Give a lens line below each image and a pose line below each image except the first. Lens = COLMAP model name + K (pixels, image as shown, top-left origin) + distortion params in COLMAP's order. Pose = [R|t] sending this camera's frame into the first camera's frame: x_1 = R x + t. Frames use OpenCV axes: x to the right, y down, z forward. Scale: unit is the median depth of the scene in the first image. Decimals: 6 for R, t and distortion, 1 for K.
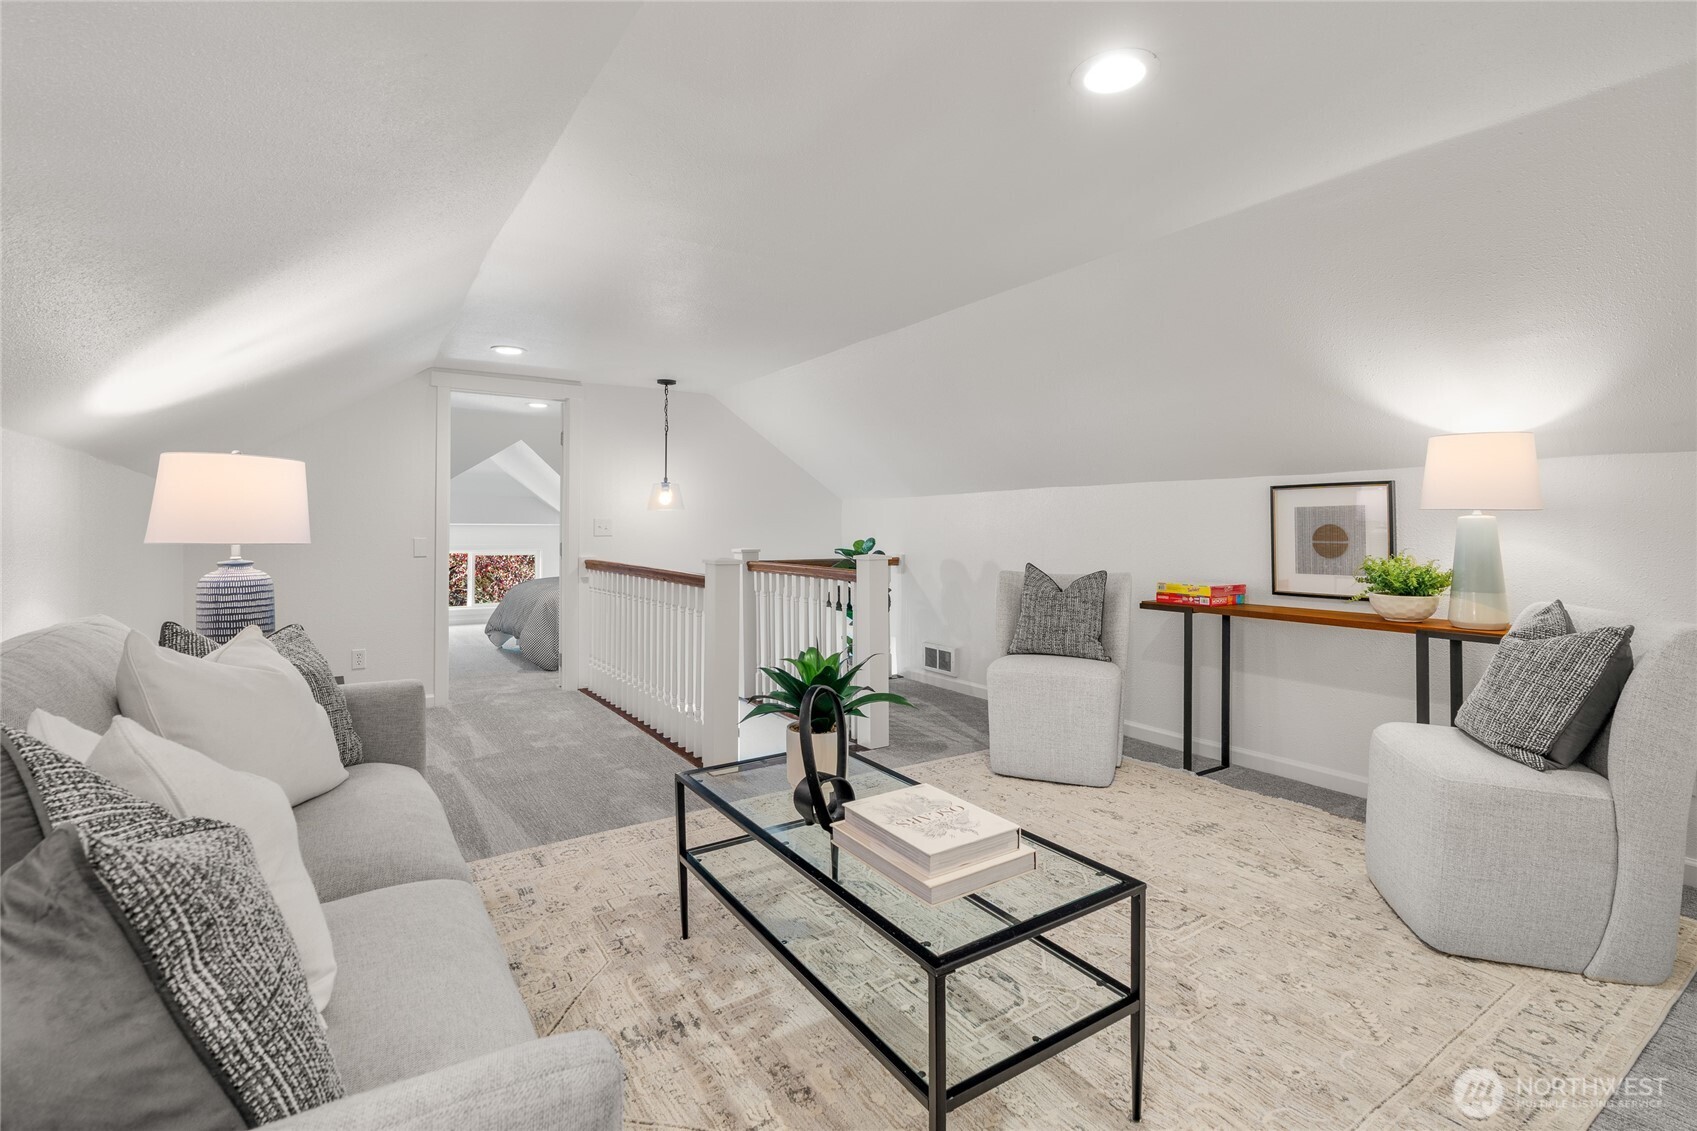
lens RADIAL K [[768.6, 0, 866.7], [0, 768.6, 537.2], [0, 0, 1]] dist [-0.000246, -0.000031]
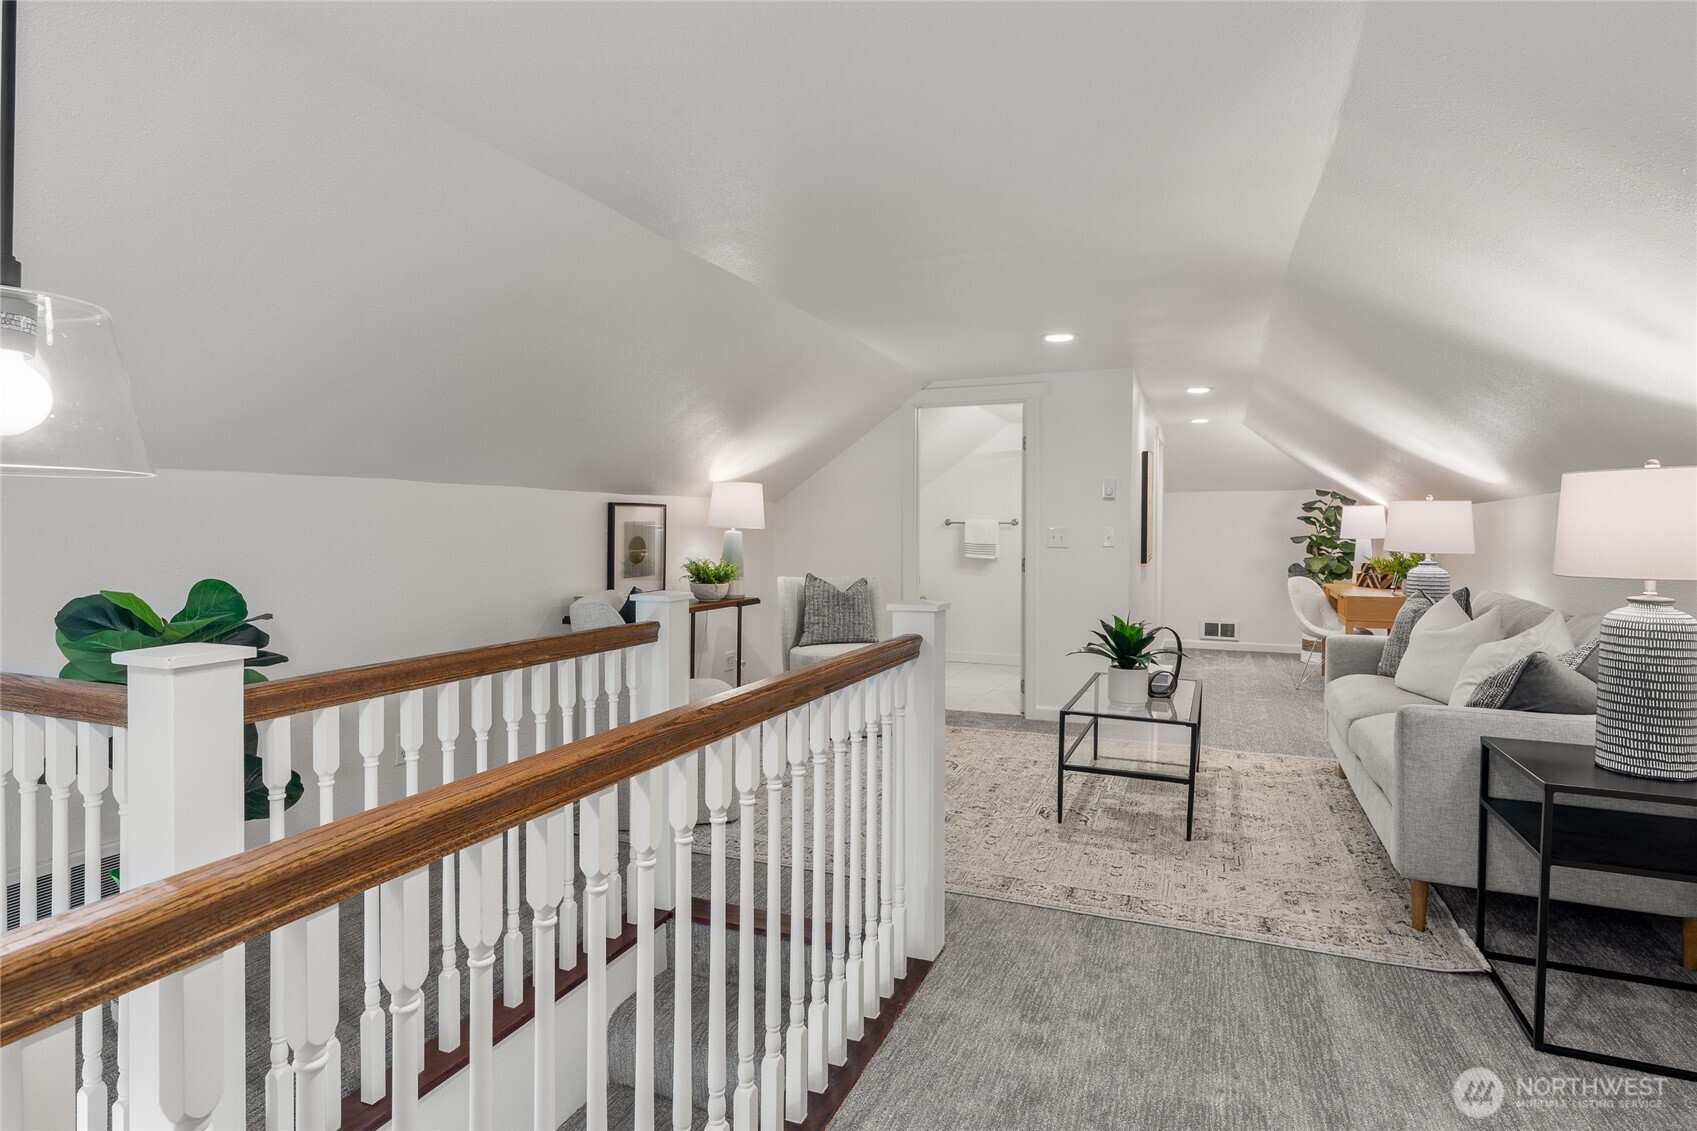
lens RADIAL K [[863.1, 0, 848.5], [0, 863.1, 565.5], [0, 0, 1]] dist [-0.002077, -0.000009]
pose [[-0.554693, -0.036354, 0.831261, -0.917079], [0.001642, 0.998995, 0.044786, -0.038654], [-0.832054, 0.026208, -0.554076, 1.845288]]
